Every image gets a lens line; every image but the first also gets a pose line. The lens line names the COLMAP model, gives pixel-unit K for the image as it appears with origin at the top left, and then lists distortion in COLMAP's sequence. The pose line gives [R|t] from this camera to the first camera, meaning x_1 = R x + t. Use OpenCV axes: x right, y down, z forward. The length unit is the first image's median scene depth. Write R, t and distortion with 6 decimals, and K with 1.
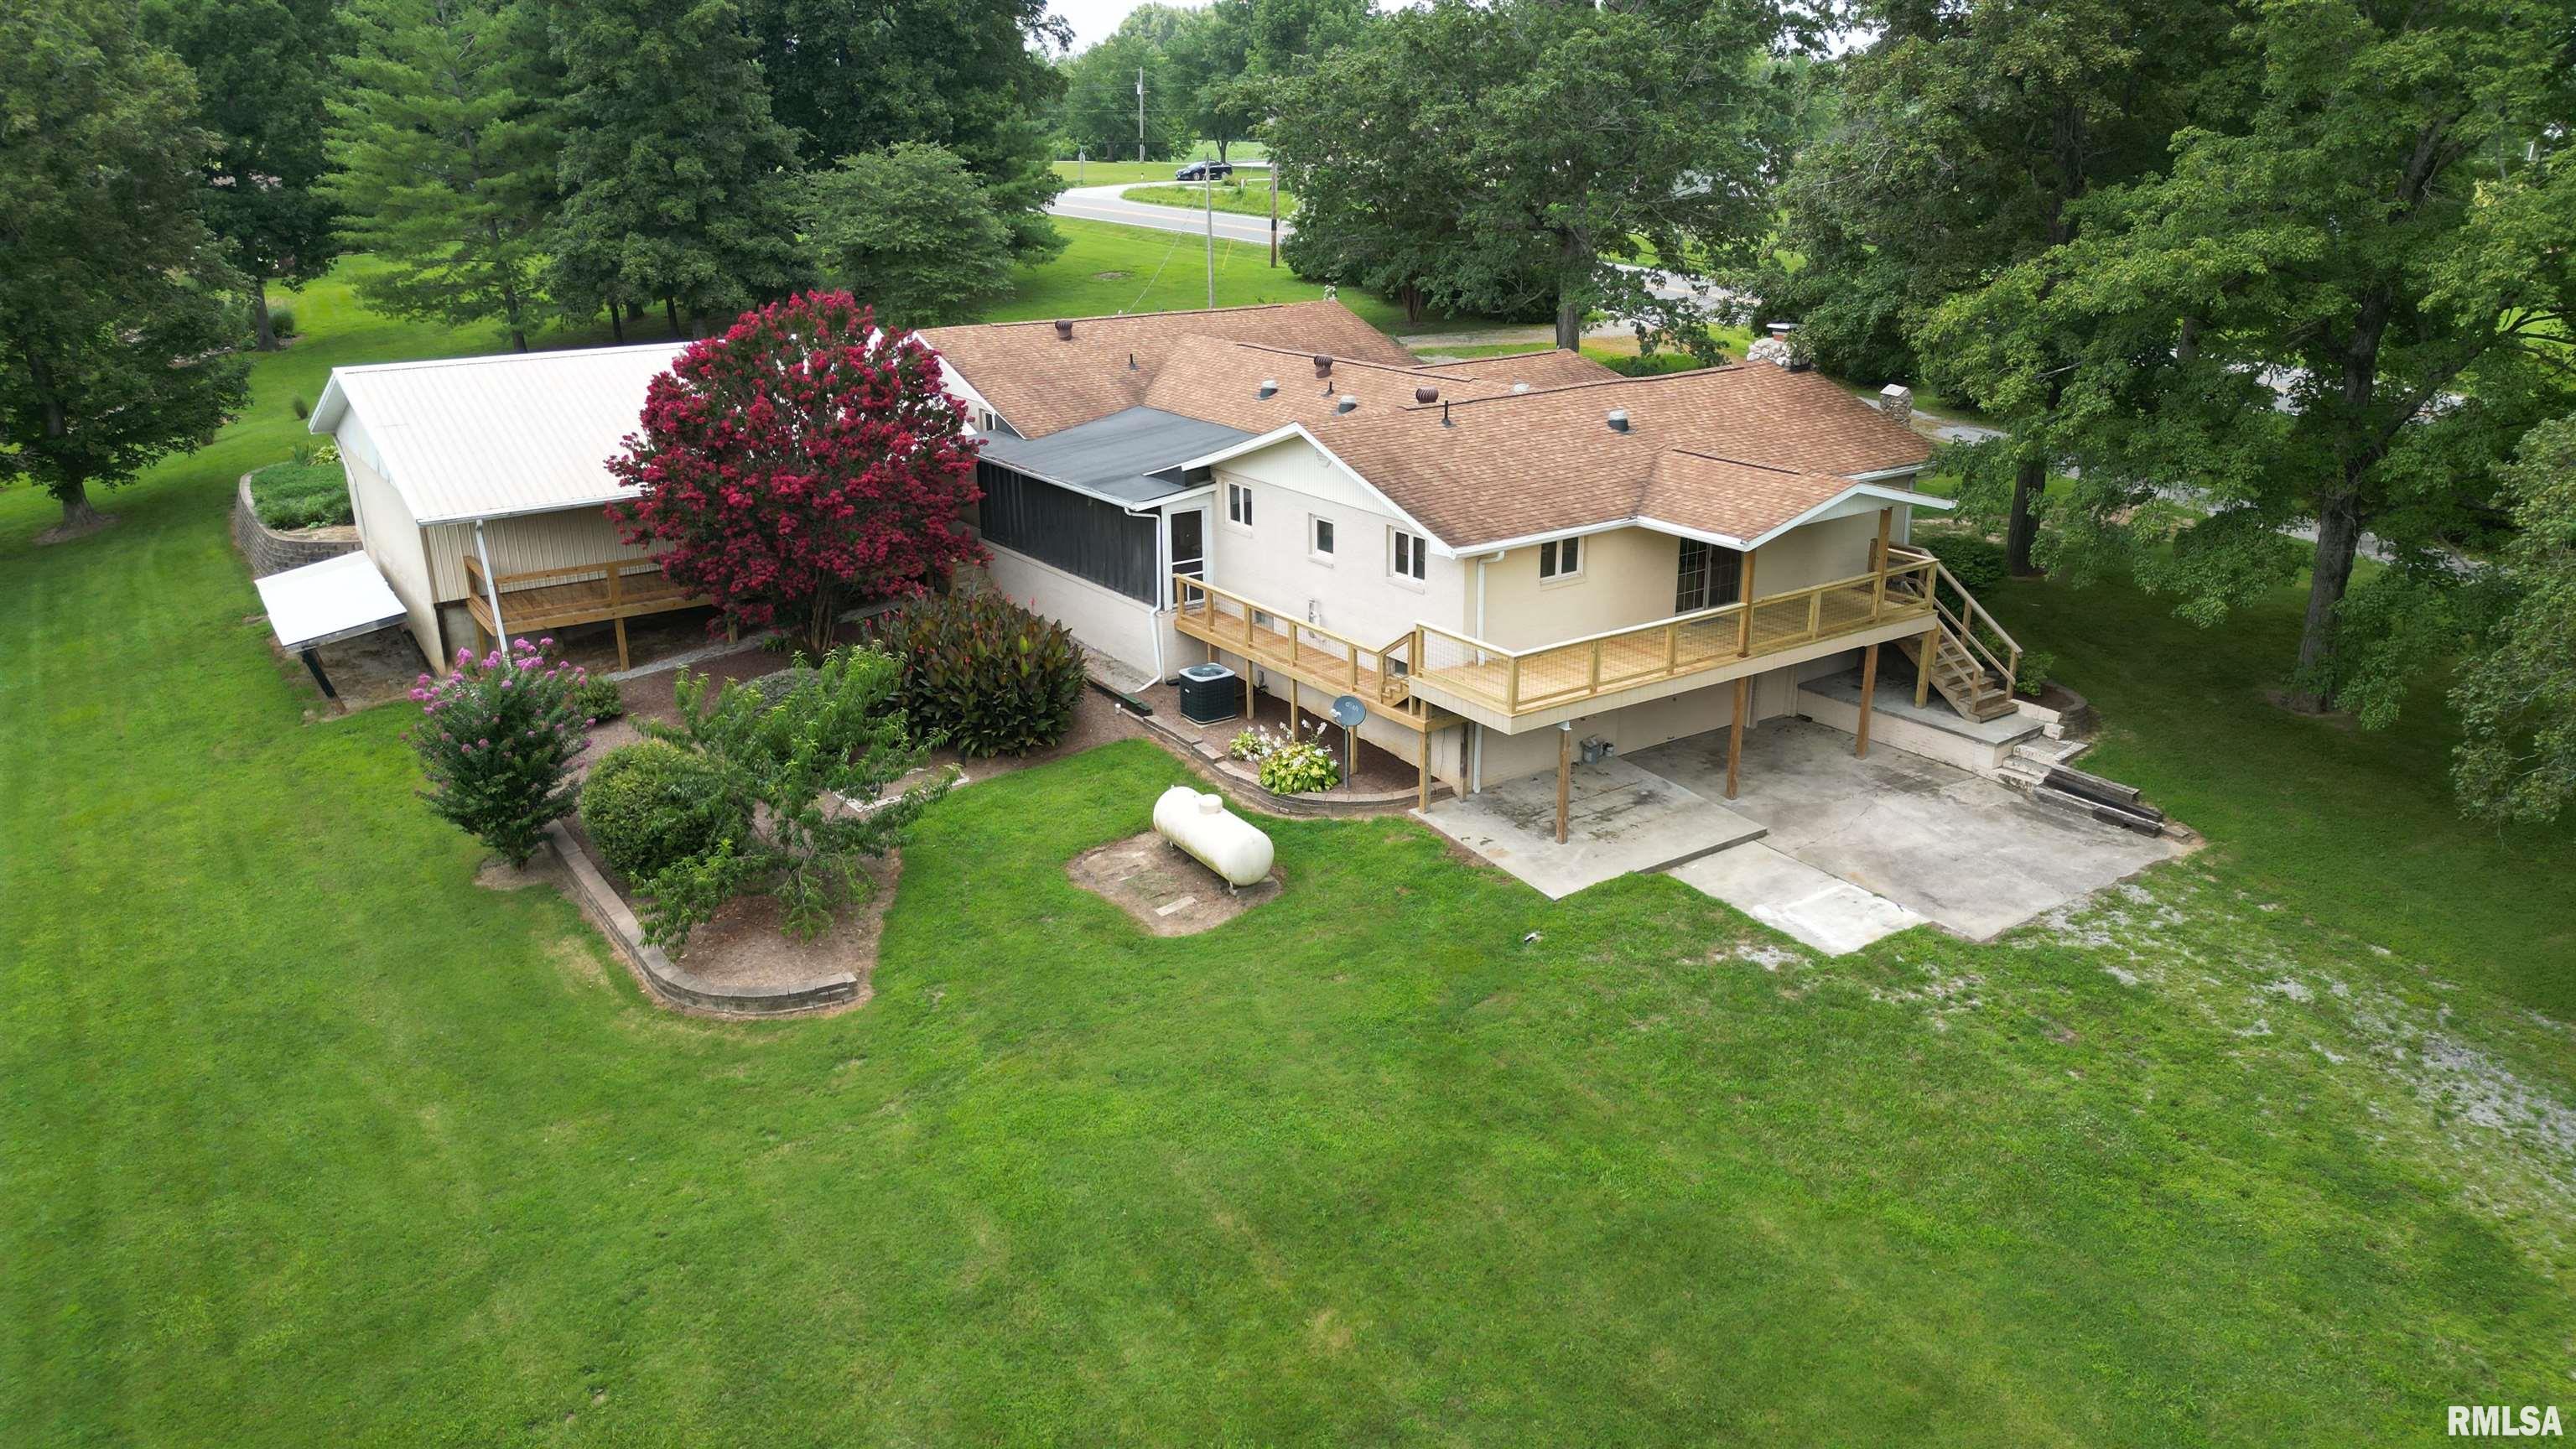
lens RADIAL K [[1790.2, 0, 1288.0], [0, 1790.2, 724.5], [0, 0, 1]] dist [0.086366, -0.081904]
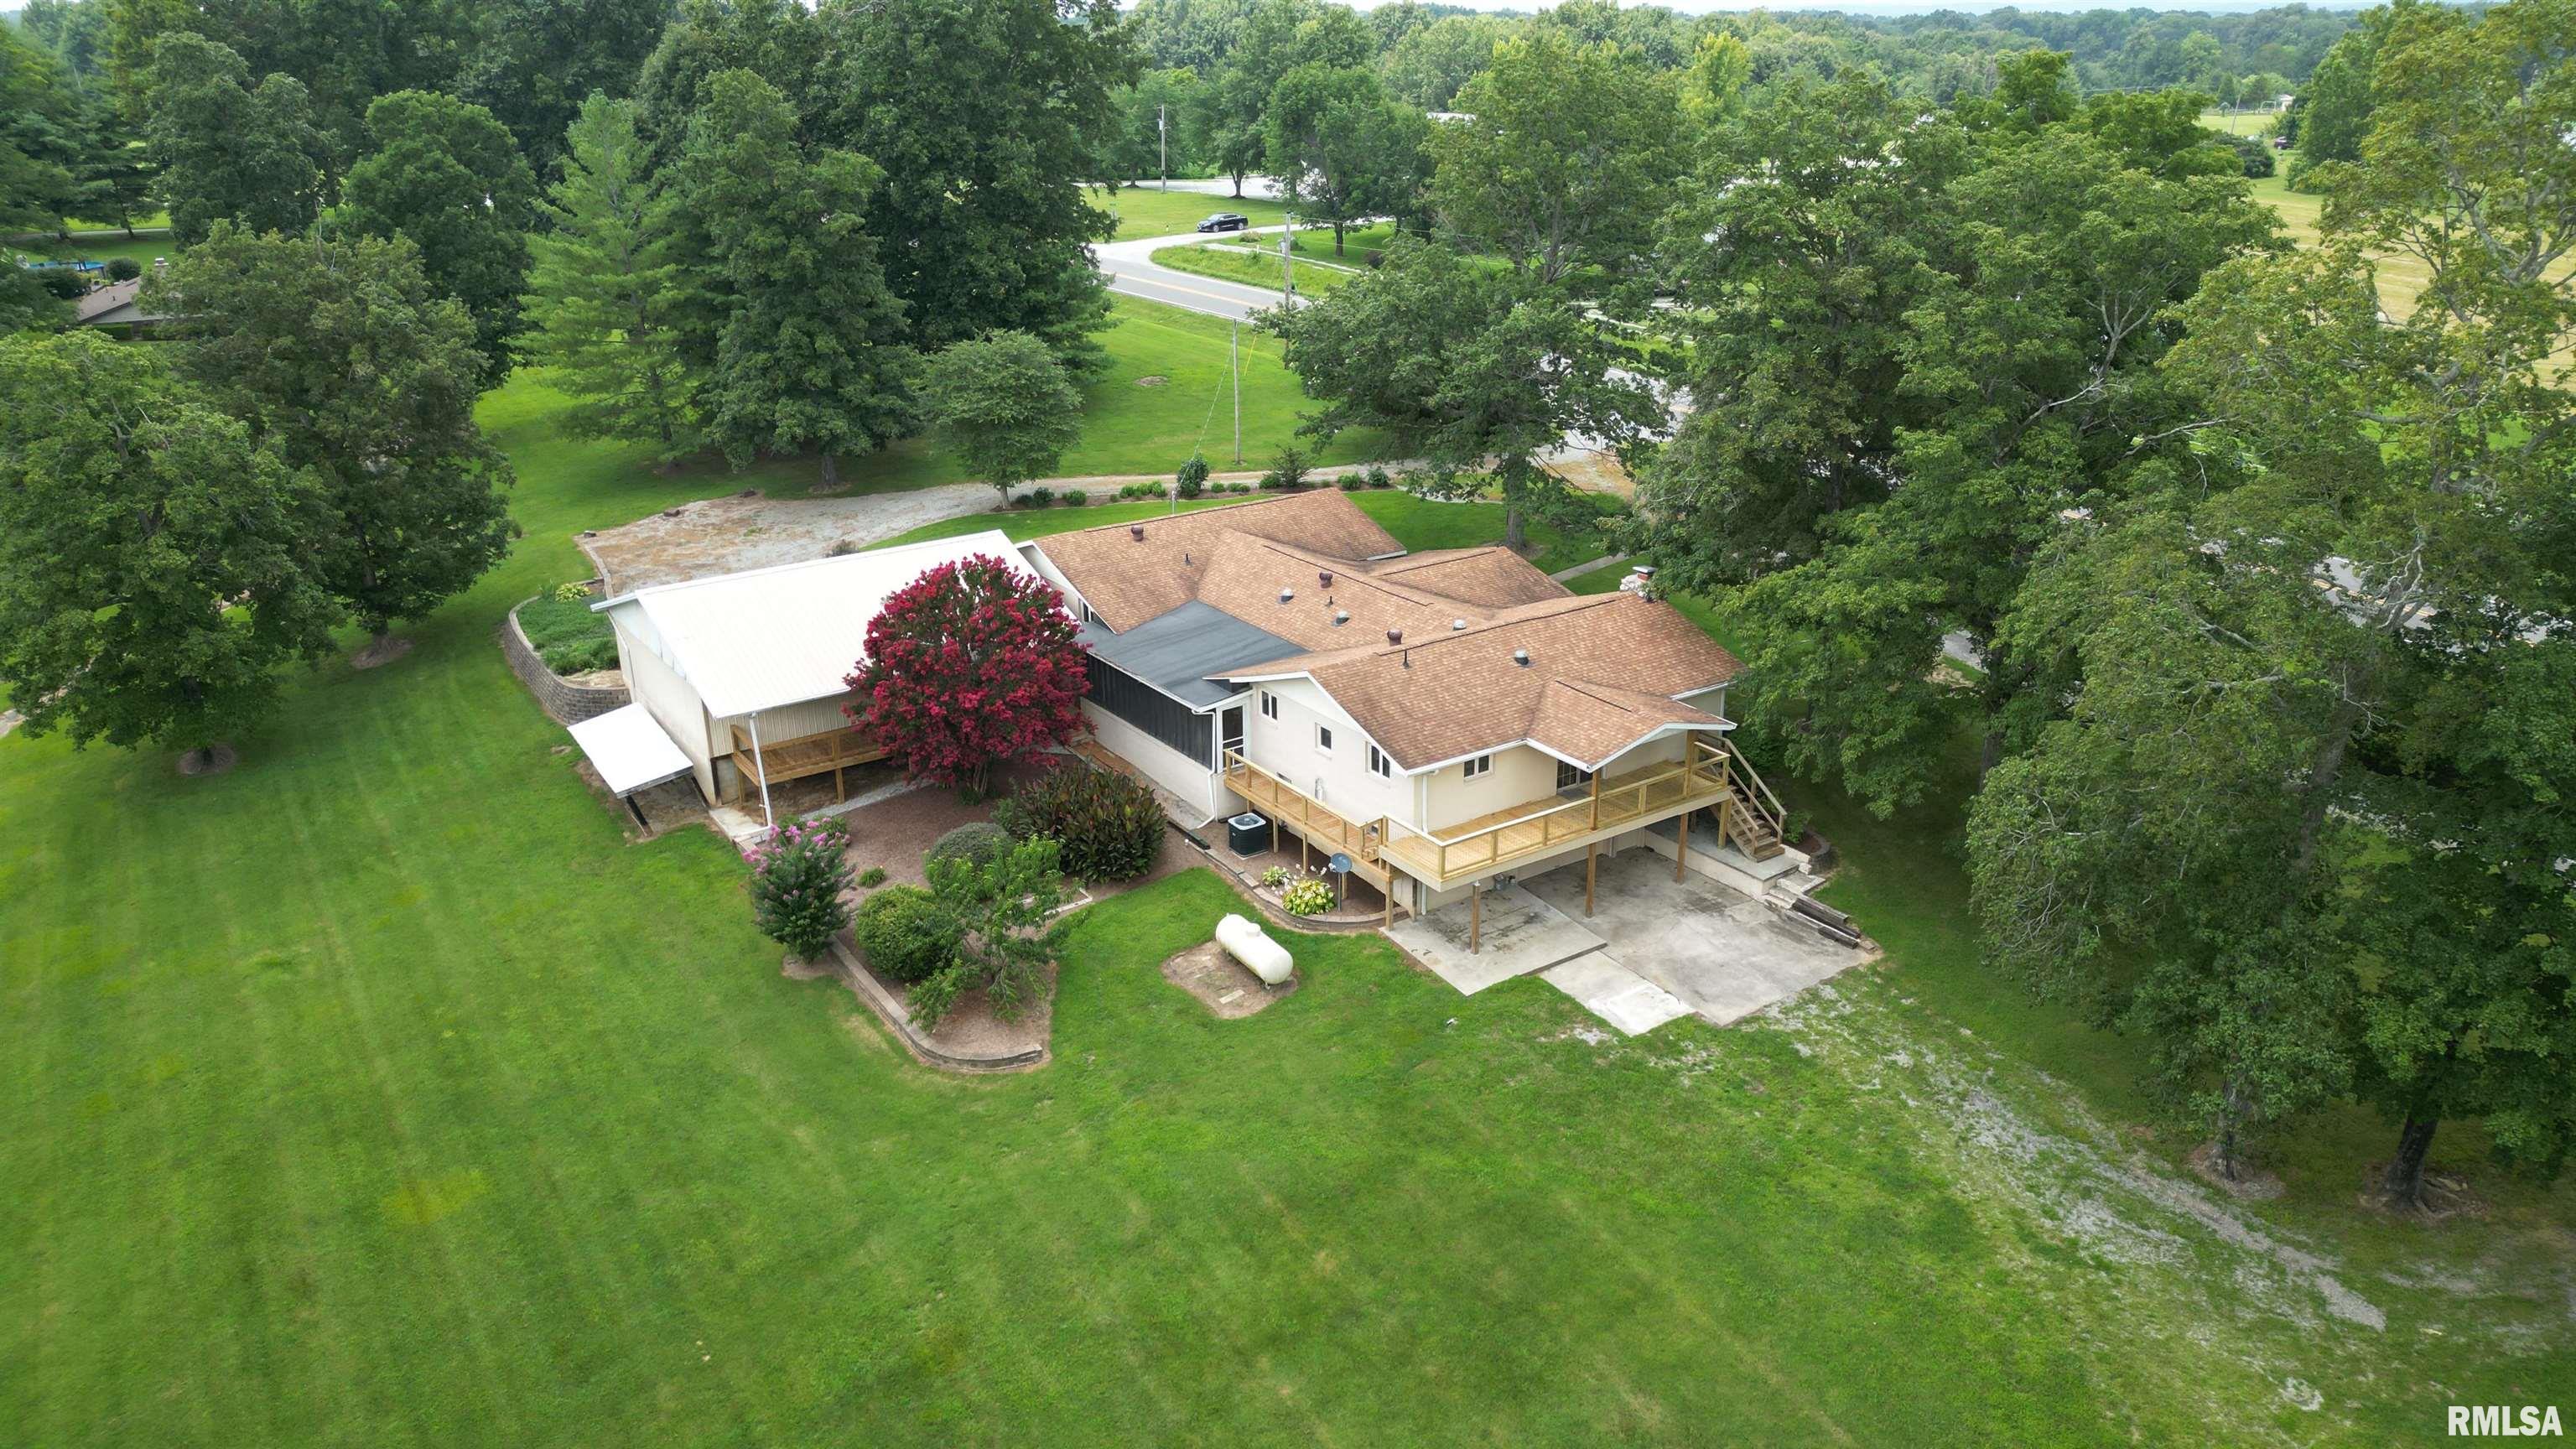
lens RADIAL K [[1780.9, 0, 1288.0], [0, 1780.9, 724.5], [0, 0, 1]] dist [0.161290, -0.332056]
pose [[0.999990, 0.000859, -0.004281, -0.005712], [-0.000690, 0.999222, 0.039444, -0.200455], [0.004312, -0.039441, 0.999213, -0.576303]]
